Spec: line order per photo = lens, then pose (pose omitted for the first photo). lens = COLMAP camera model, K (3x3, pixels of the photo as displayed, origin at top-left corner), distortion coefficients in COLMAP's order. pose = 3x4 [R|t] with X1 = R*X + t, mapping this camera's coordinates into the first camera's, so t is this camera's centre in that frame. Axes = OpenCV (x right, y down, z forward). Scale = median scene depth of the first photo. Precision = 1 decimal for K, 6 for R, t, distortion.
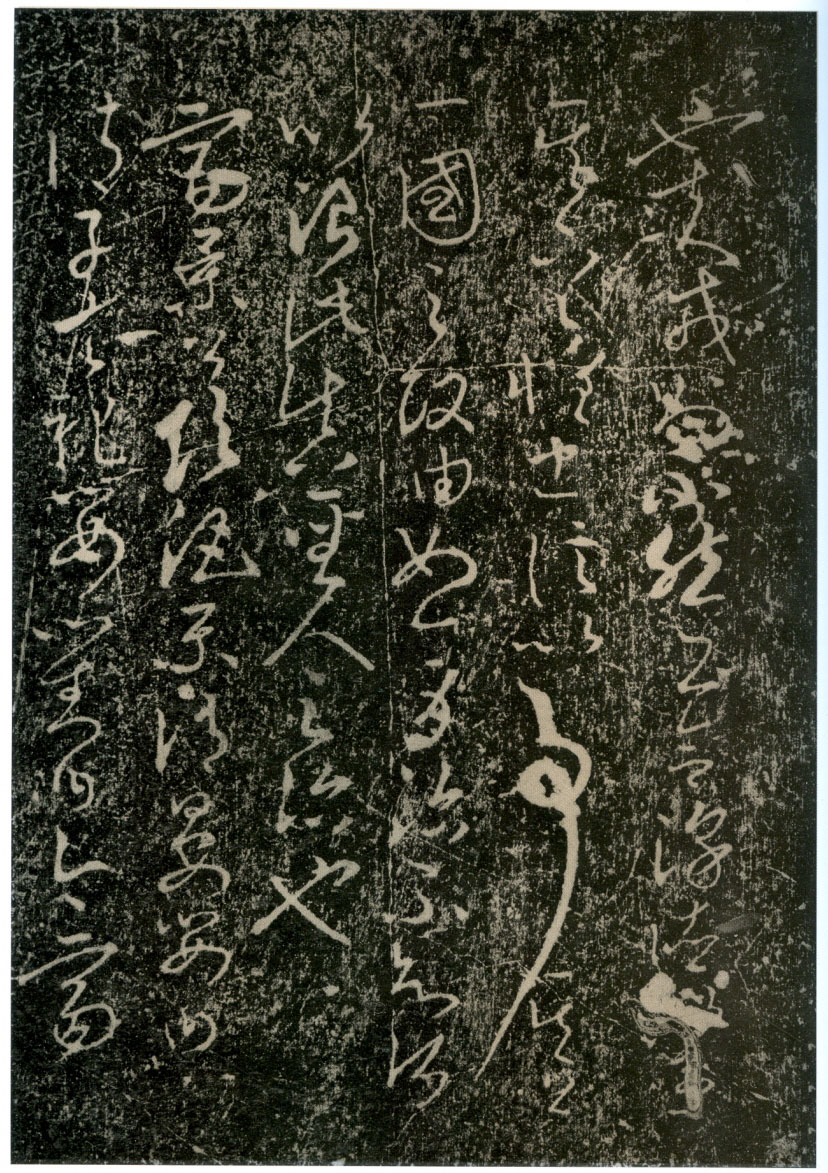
lens RADIAL K [[473.8, 0, 419.5], [0, 473.8, 586.9], [0, 0, 1]] dist [0.003584, -0.000562]
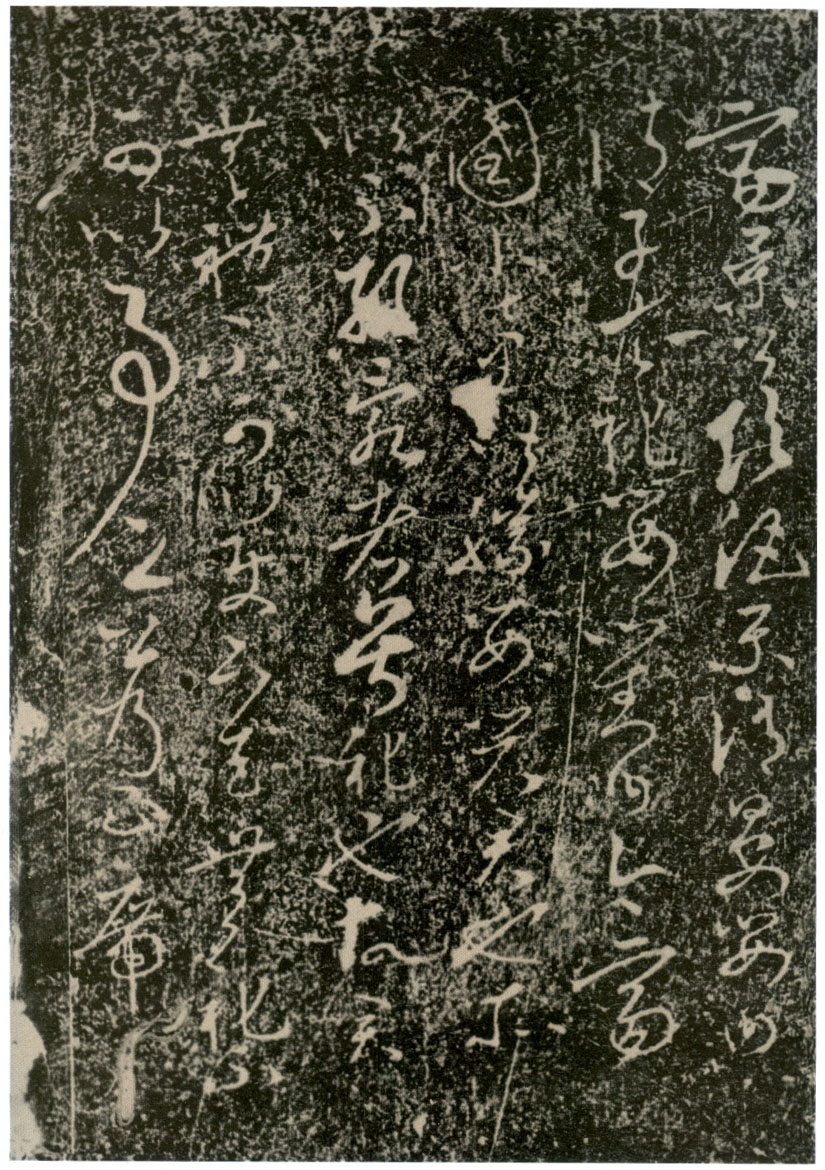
lens RADIAL K [[472.5, 0, 415.0], [0, 472.5, 586.9], [0, 0, 1]] dist [0.003584, -0.000562]
pose [[0.999808, -0.014215, 0.013472, -1.183667], [0.014185, 0.999897, 0.002327, -0.014772], [-0.013504, -0.002135, 0.999907, 0.015639]]
